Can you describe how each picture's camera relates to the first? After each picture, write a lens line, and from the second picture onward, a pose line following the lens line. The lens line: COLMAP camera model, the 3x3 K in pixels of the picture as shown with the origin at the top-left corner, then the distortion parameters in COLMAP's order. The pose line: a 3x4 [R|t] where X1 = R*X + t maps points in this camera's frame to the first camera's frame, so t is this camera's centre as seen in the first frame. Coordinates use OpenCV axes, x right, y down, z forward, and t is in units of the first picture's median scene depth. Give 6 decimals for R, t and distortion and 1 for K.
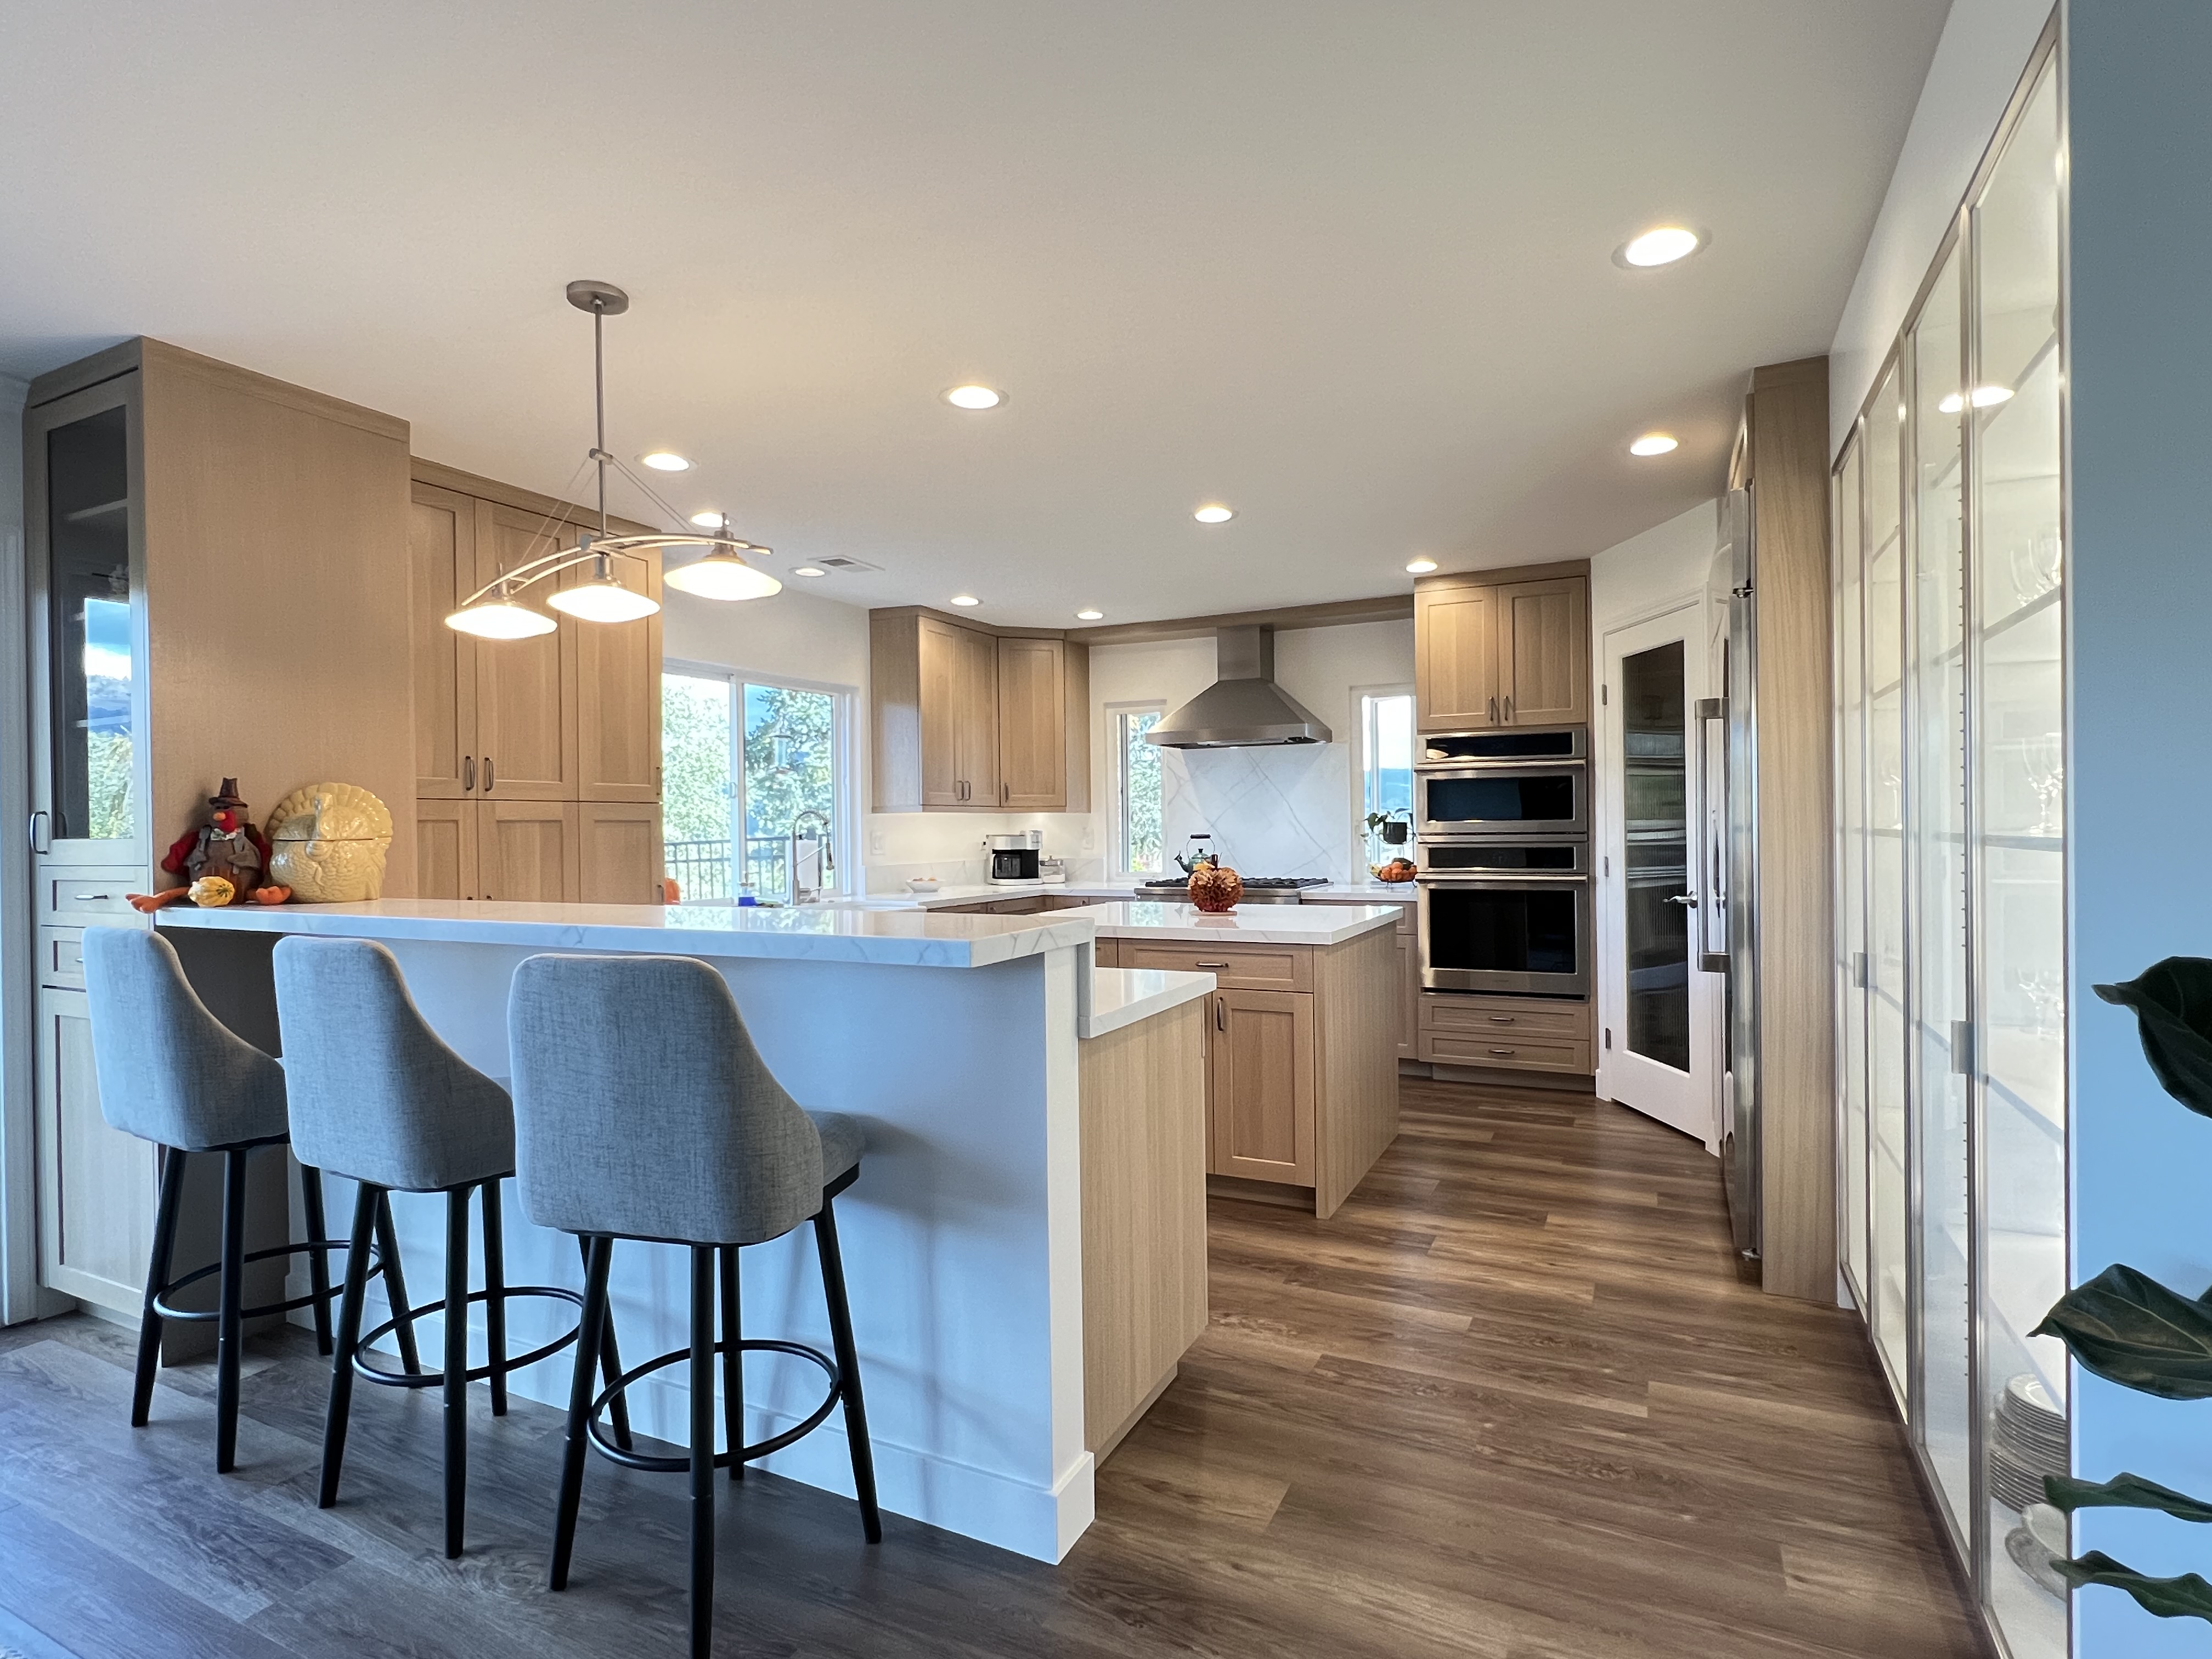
lens RADIAL K [[1117.1, 0, 1113.4], [0, 1117.1, 835.7], [0, 0, 1]] dist [0.001164, 0.002947]
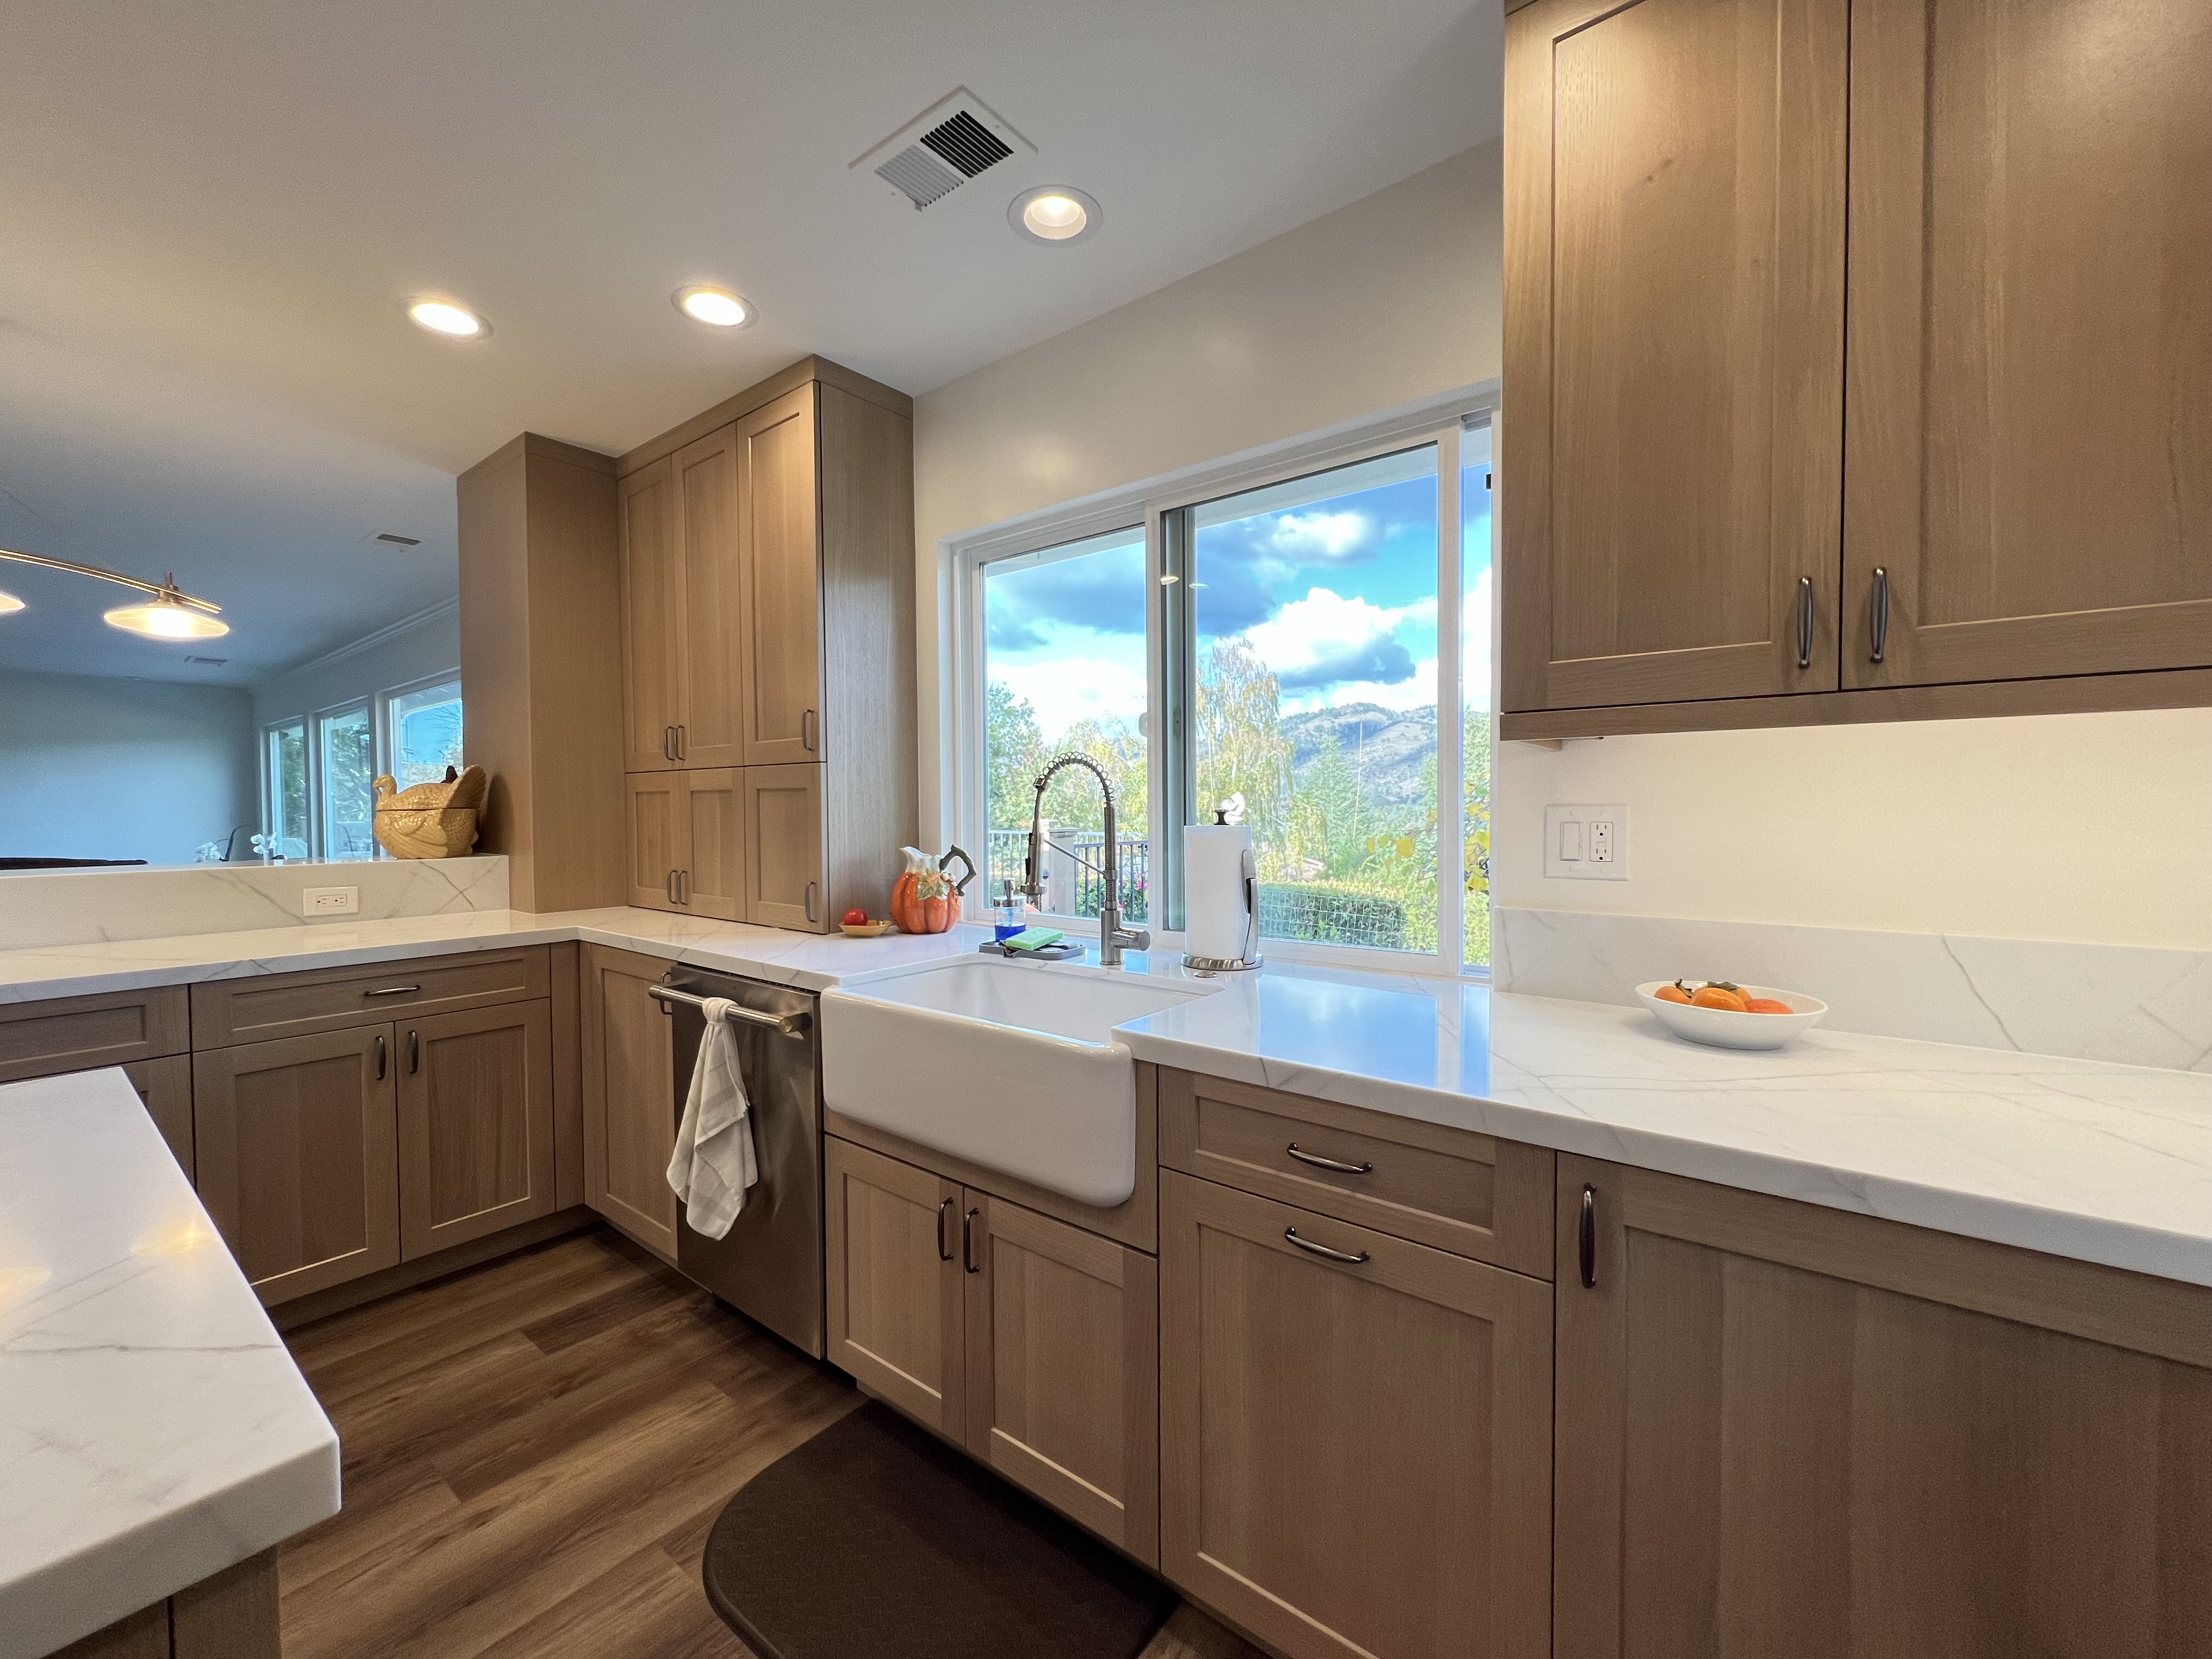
lens RADIAL K [[881.9, 0, 1113.2], [0, 881.9, 830.6], [0, 0, 1]] dist [-0.003899, 0.001000]
pose [[-0.205410, 0.042519, -0.977752, 0.076158], [0.000563, 0.999061, 0.043328, -0.009453], [0.978676, 0.008349, -0.205241, 1.145294]]
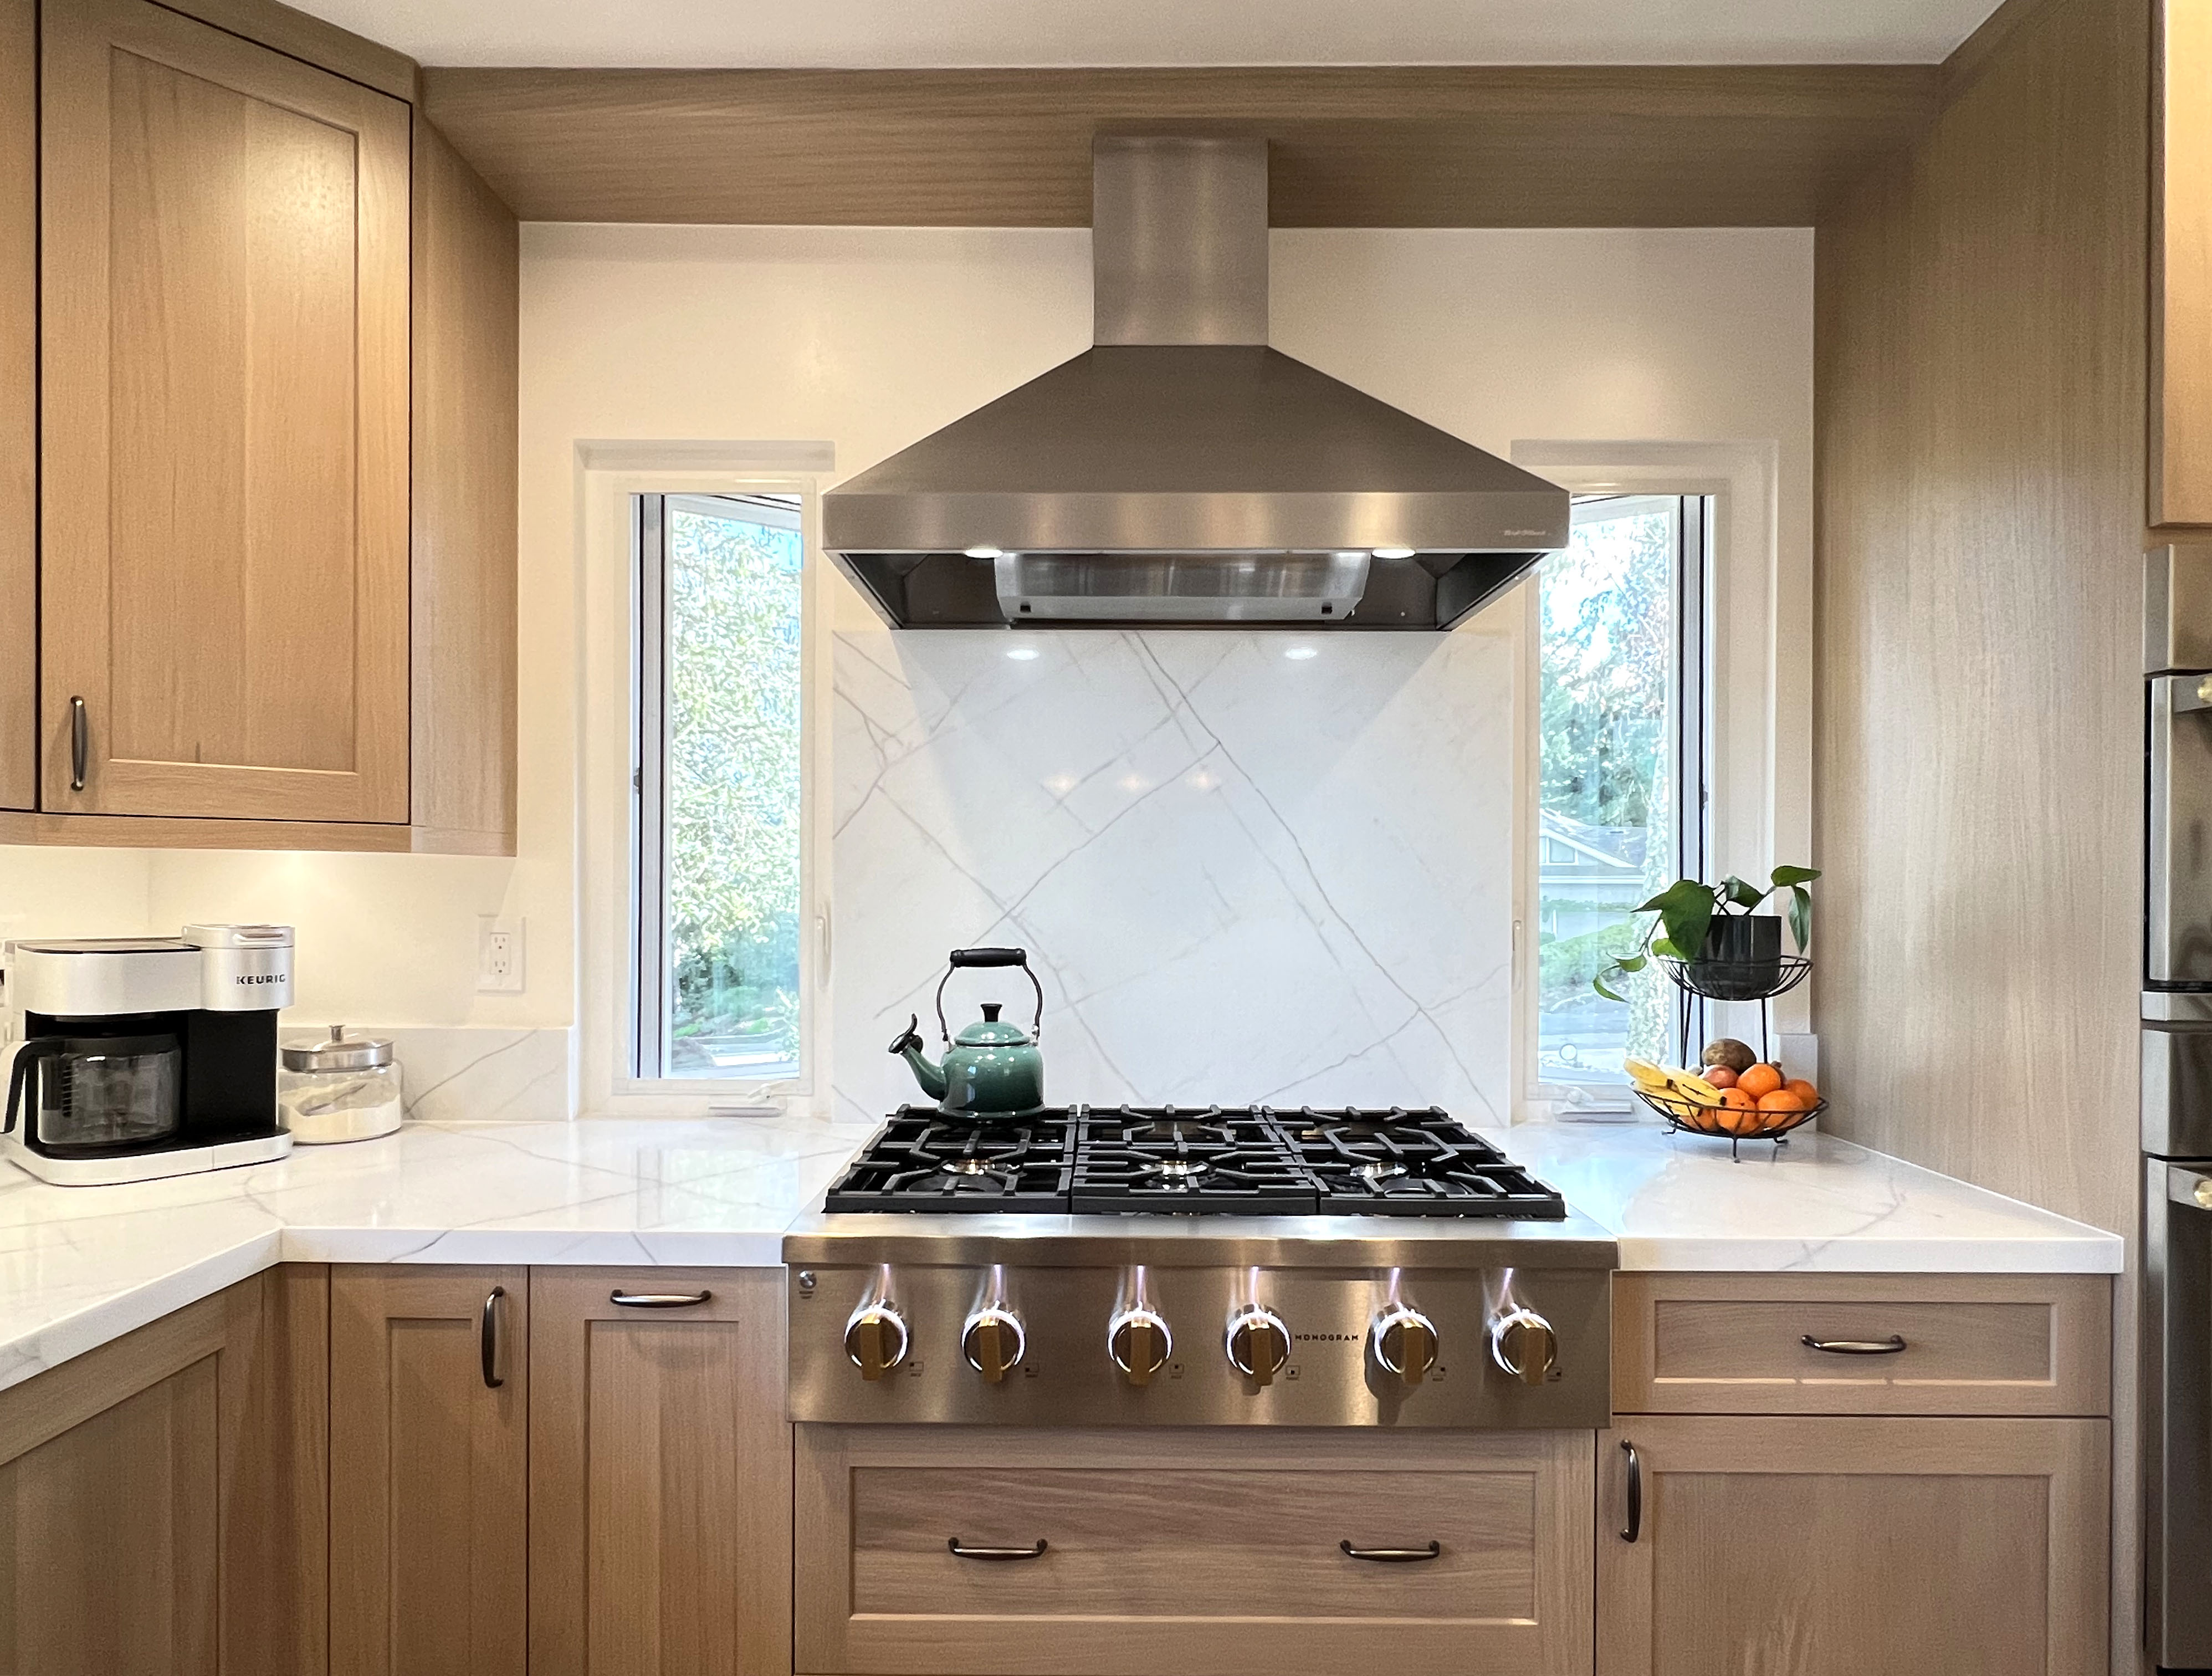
lens RADIAL K [[1283.4, 0, 1072.8], [0, 1283.4, 888.2], [0, 0, 1]] dist [0.000569, 0.000527]
pose [[0.908307, 0.015128, 0.418030, -0.039161], [-0.013355, 0.999885, -0.007167, -0.018192], [-0.418090, 0.000927, 0.908405, 0.961067]]
